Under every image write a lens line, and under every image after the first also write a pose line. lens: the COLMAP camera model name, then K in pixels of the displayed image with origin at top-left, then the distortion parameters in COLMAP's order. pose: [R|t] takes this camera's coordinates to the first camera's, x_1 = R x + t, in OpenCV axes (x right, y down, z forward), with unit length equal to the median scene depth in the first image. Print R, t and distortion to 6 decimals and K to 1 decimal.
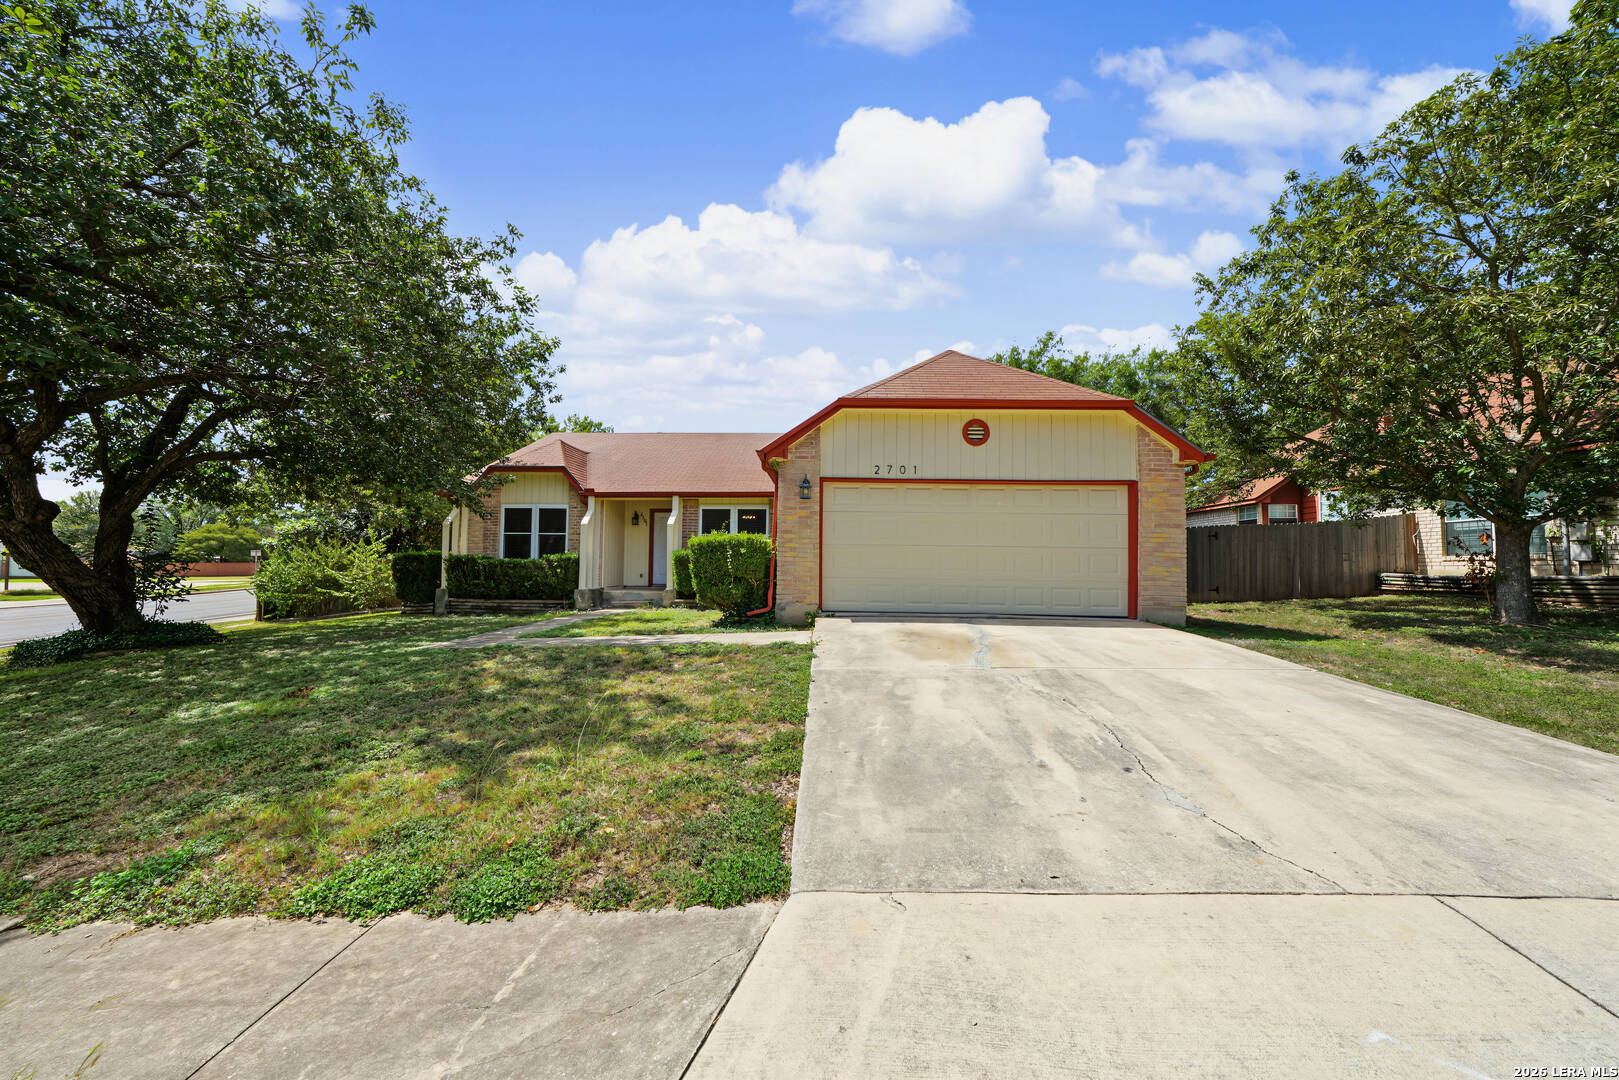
lens RADIAL K [[549.1, 0, 813.9], [0, 549.1, 541.0], [0, 0, 1]] dist [0.001803, 0.000015]
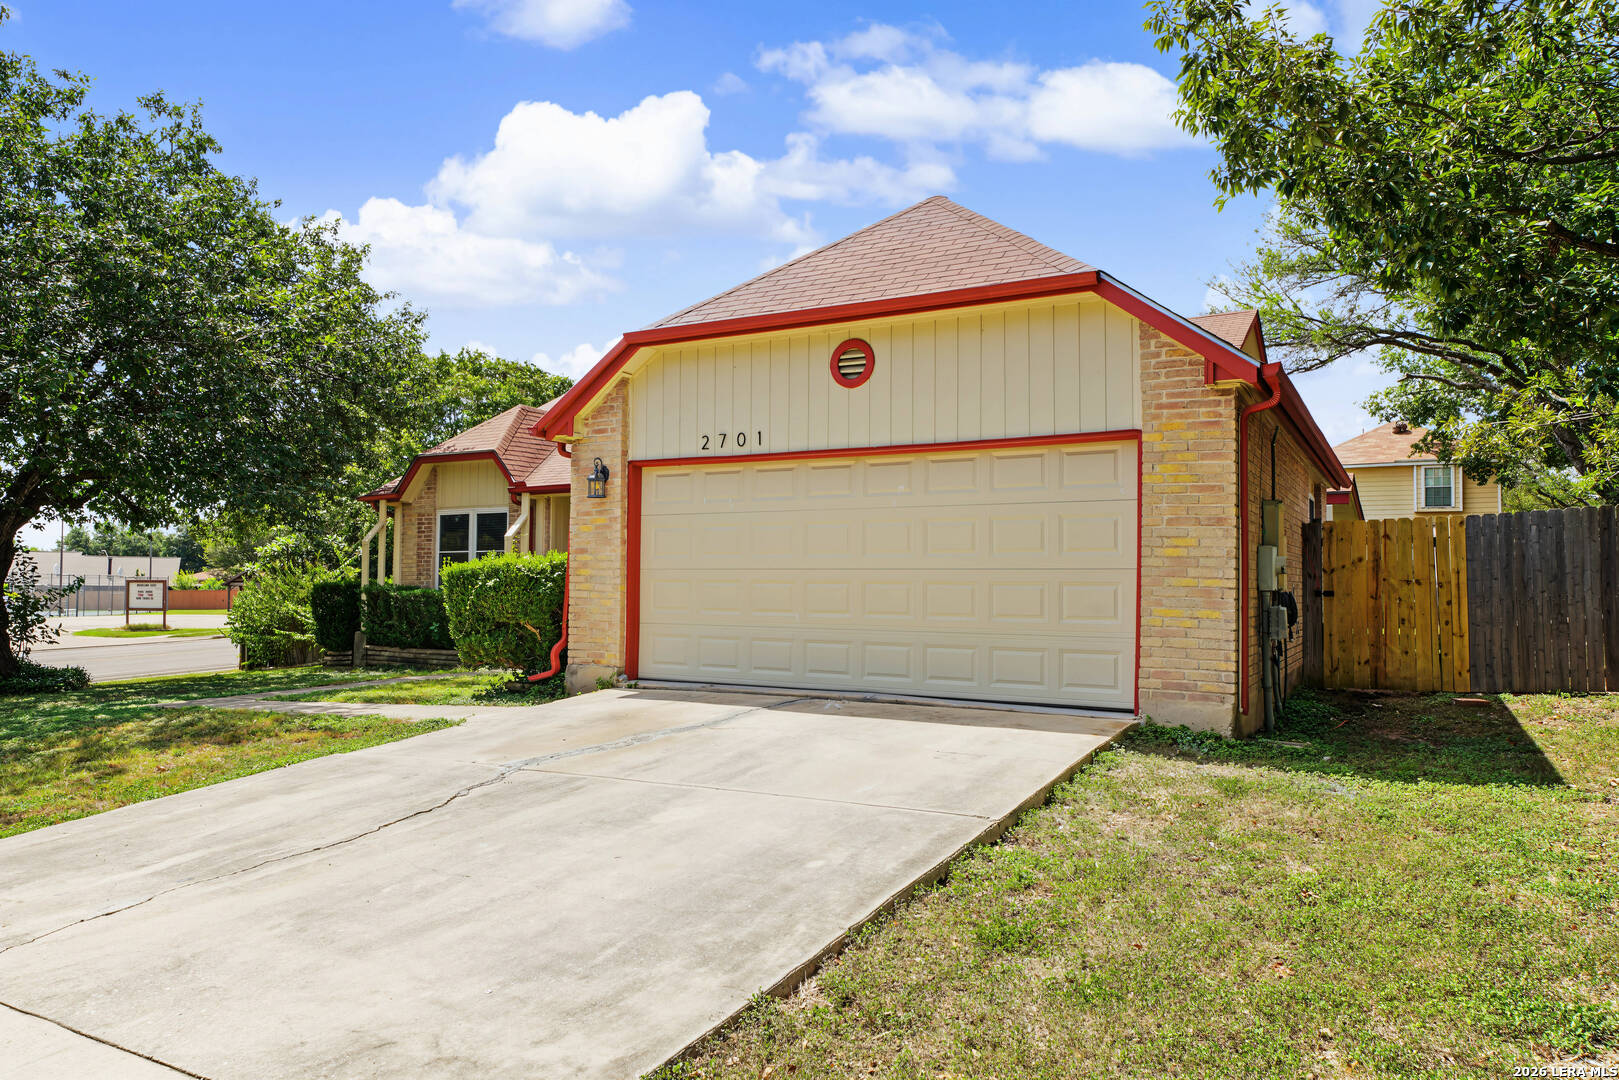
lens RADIAL K [[1070.1, 0, 807.4], [0, 1070.1, 537.5], [0, 0, 1]] dist [-0.004267, 0.003593]
pose [[0.886779, -0.027817, -0.461356, 0.744859], [0.026517, 0.999605, -0.009302, -0.013735], [0.461432, -0.003985, 0.887167, 0.025963]]
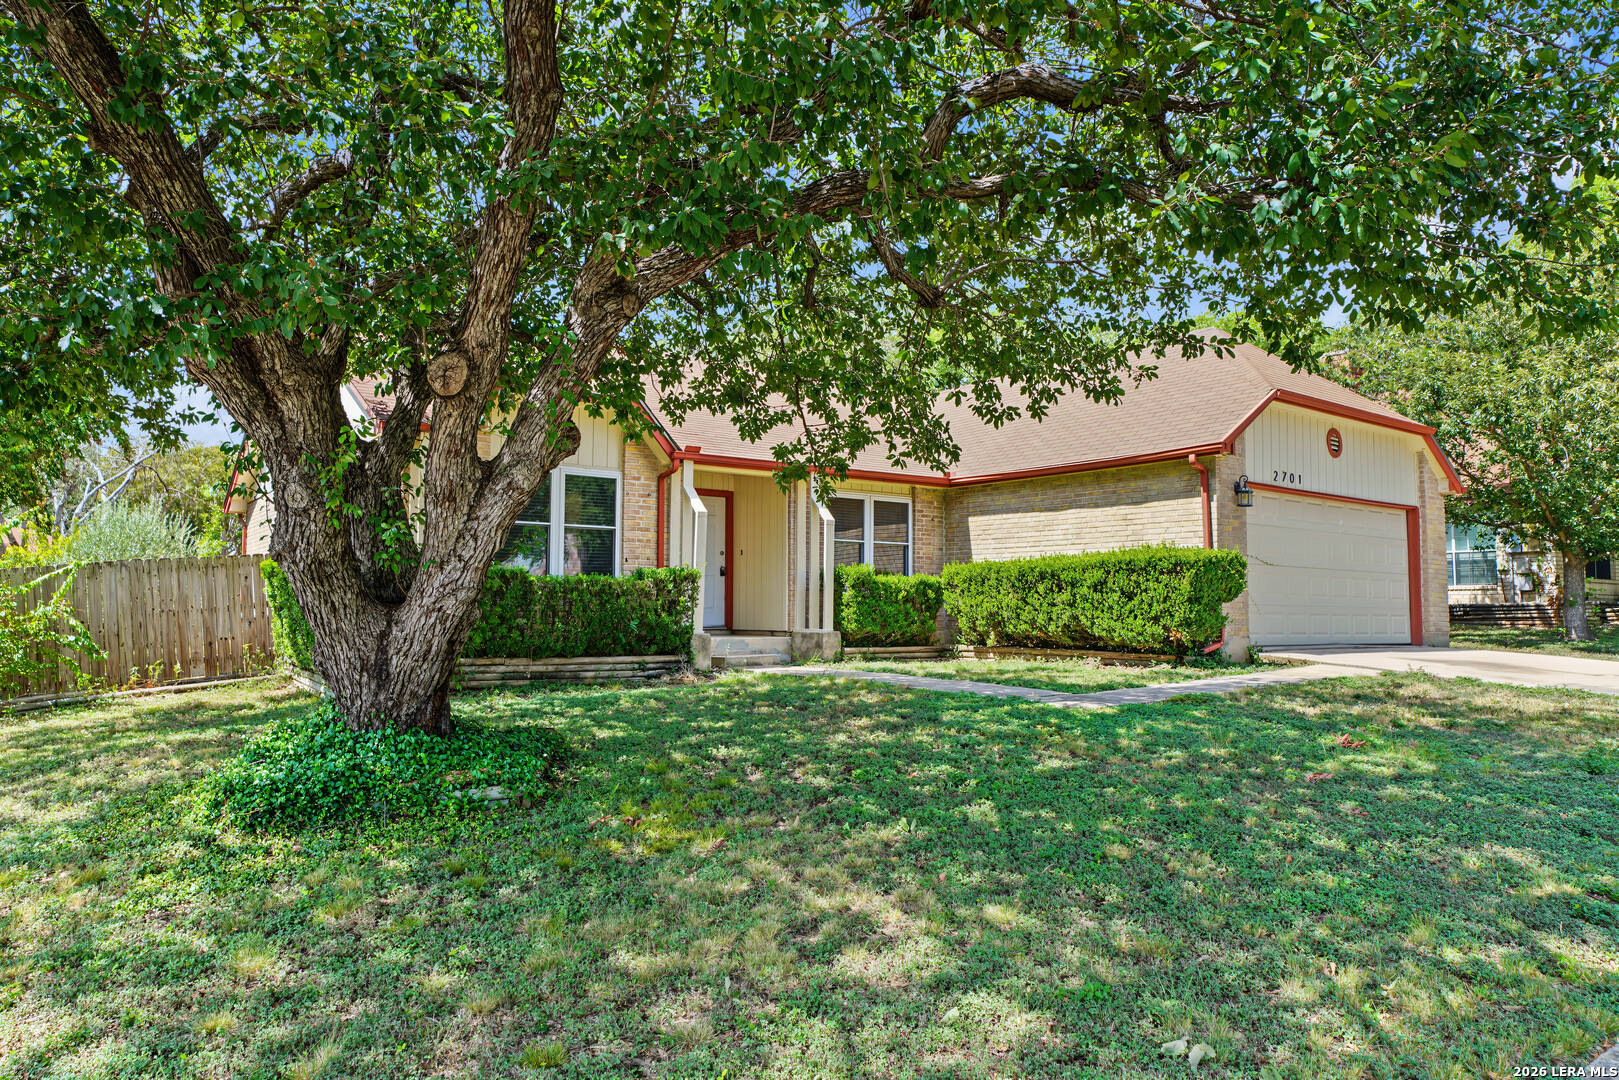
lens RADIAL K [[1070.1, 0, 804.4], [0, 1070.1, 542.7], [0, 0, 1]] dist [-0.004267, 0.003593]
pose [[0.782335, 0.033864, 0.621936, -1.465148], [-0.027730, 0.999425, -0.019537, 0.023898], [-0.622240, -0.001961, 0.782824, 0.169033]]
